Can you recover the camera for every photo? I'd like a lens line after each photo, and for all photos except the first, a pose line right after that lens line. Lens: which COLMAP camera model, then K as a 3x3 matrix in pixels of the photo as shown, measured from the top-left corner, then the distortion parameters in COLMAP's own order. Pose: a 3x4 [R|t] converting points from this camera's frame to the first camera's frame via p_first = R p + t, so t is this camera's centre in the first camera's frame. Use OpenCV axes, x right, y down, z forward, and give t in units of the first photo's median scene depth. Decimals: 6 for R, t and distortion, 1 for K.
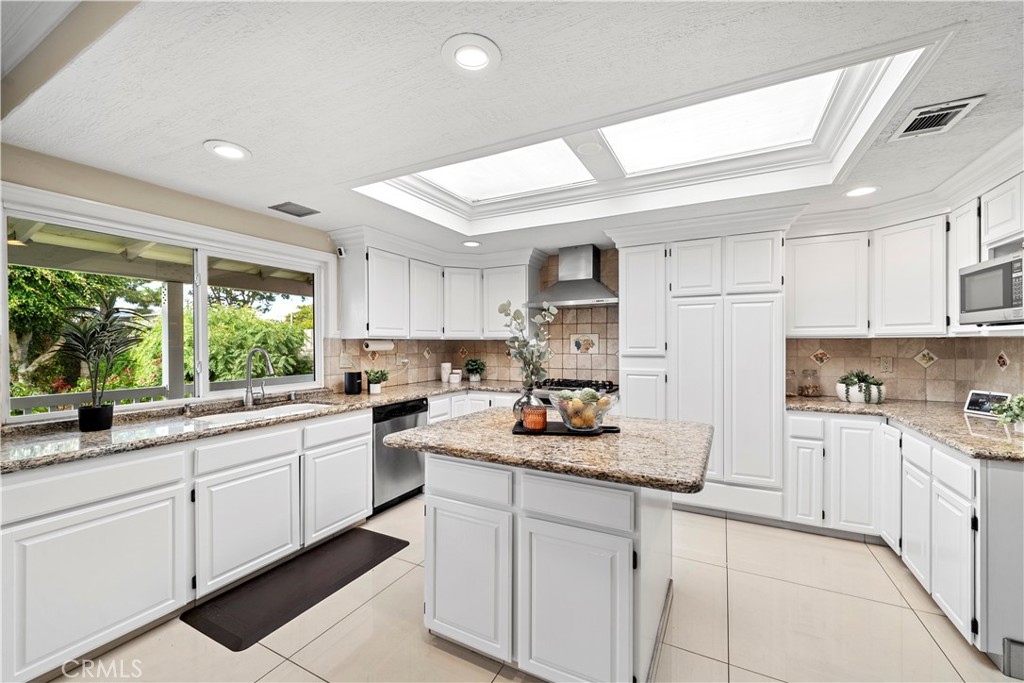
lens RADIAL K [[407.3, 0, 512.5], [0, 407.3, 343.0], [0, 0, 1]] dist [-0.003350, 0.001288]
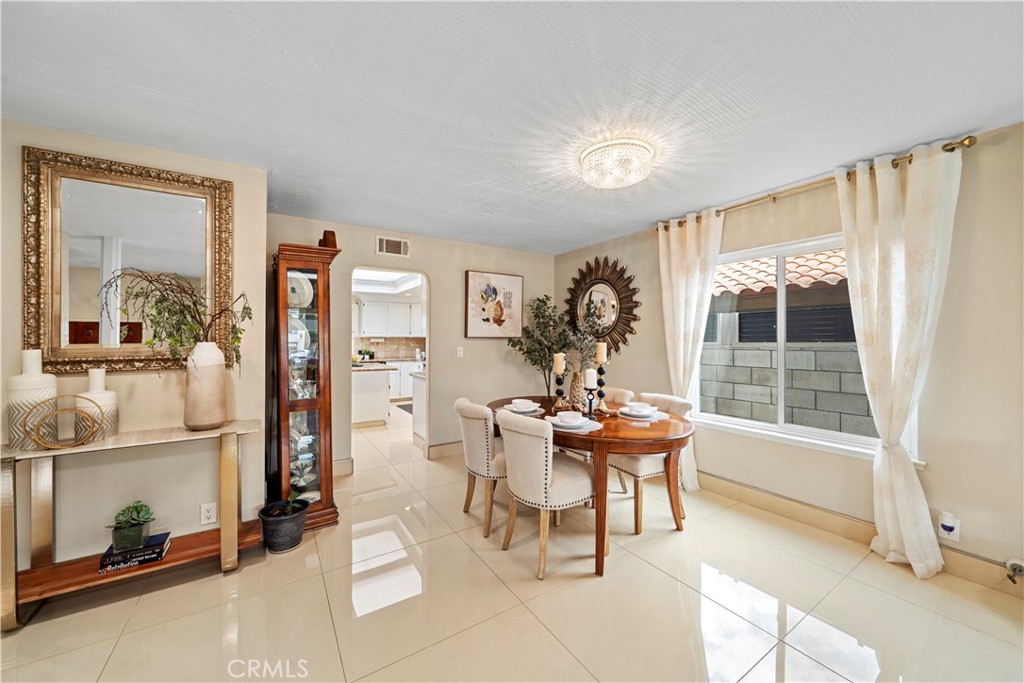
lens RADIAL K [[374.0, 0, 509.7], [0, 374.0, 339.1], [0, 0, 1]] dist [-0.007846, 0.000101]
pose [[0.859608, -0.000710, -0.510954, 1.732990], [0.001321, 0.999999, 0.000833, 0.000514], [0.510953, -0.001391, 0.859607, -0.557927]]
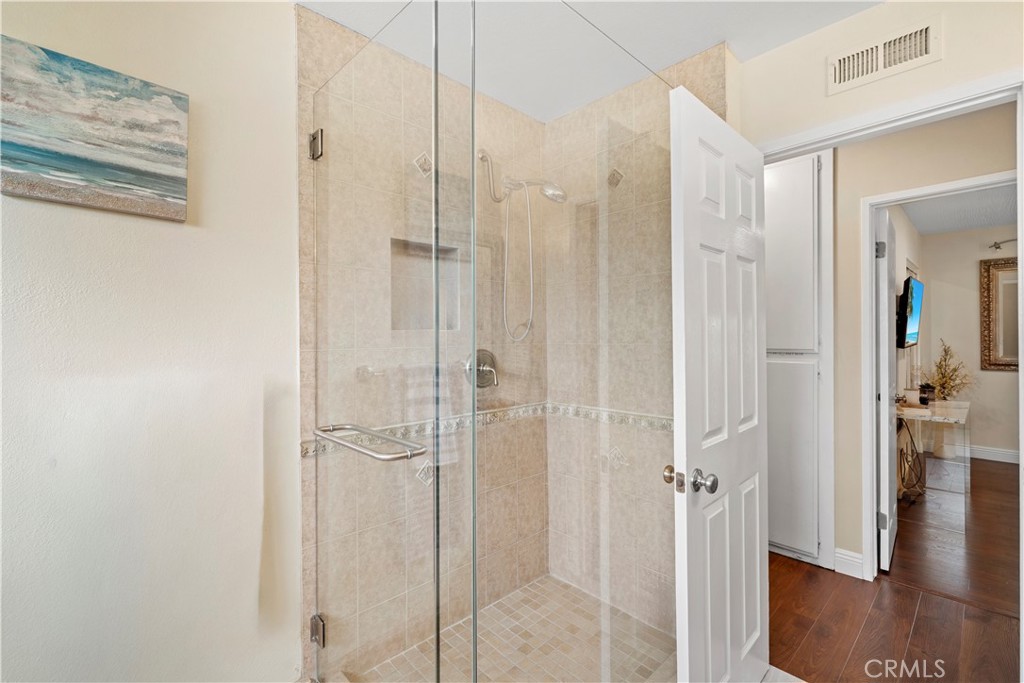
lens RADIAL K [[471.3, 0, 504.1], [0, 471.3, 336.8], [0, 0, 1]] dist [0.001392, 0.001144]
pose [[-0.326287, -0.007493, -0.945241, 2.832253], [0.000397, 0.999967, -0.008064, -0.042067], [0.945271, -0.003007, -0.326274, -1.486554]]
